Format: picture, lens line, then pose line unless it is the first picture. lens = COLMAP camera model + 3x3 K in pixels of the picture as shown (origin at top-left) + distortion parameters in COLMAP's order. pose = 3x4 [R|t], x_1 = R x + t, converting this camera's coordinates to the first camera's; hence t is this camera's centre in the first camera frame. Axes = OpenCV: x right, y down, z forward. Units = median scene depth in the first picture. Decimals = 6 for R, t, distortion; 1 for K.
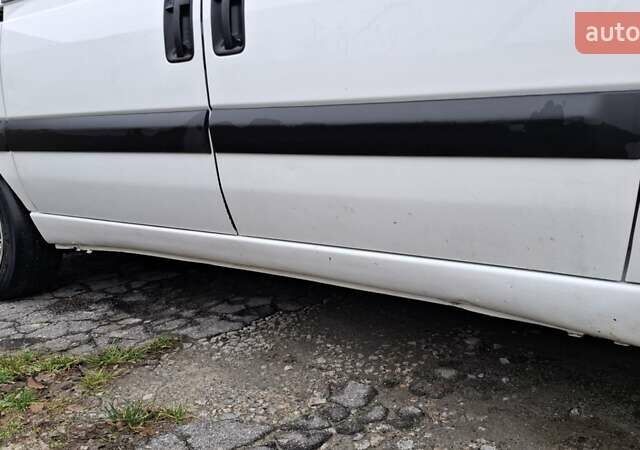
lens RADIAL K [[553.4, 0, 322.6], [0, 553.4, 222.5], [0, 0, 1]] dist [0.109879, -0.133644]
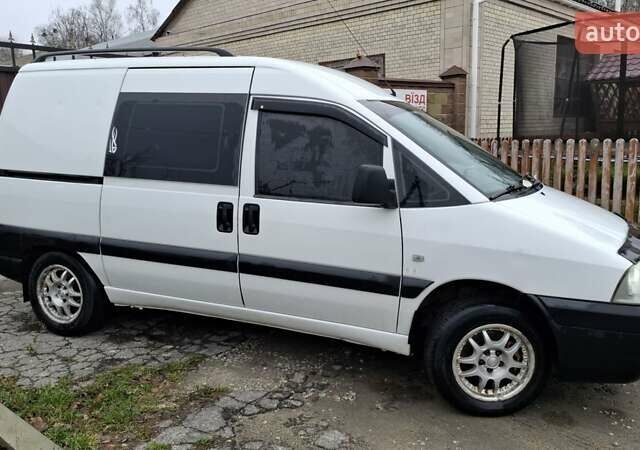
lens RADIAL K [[553.4, 0, 325.6], [0, 553.4, 221.3], [0, 0, 1]] dist [0.109879, -0.133644]
pose [[0.974798, 0.020824, 0.222113, -0.321434], [-0.018073, 0.999733, -0.014412, -0.276517], [-0.222354, 0.010035, 0.974914, -1.144837]]
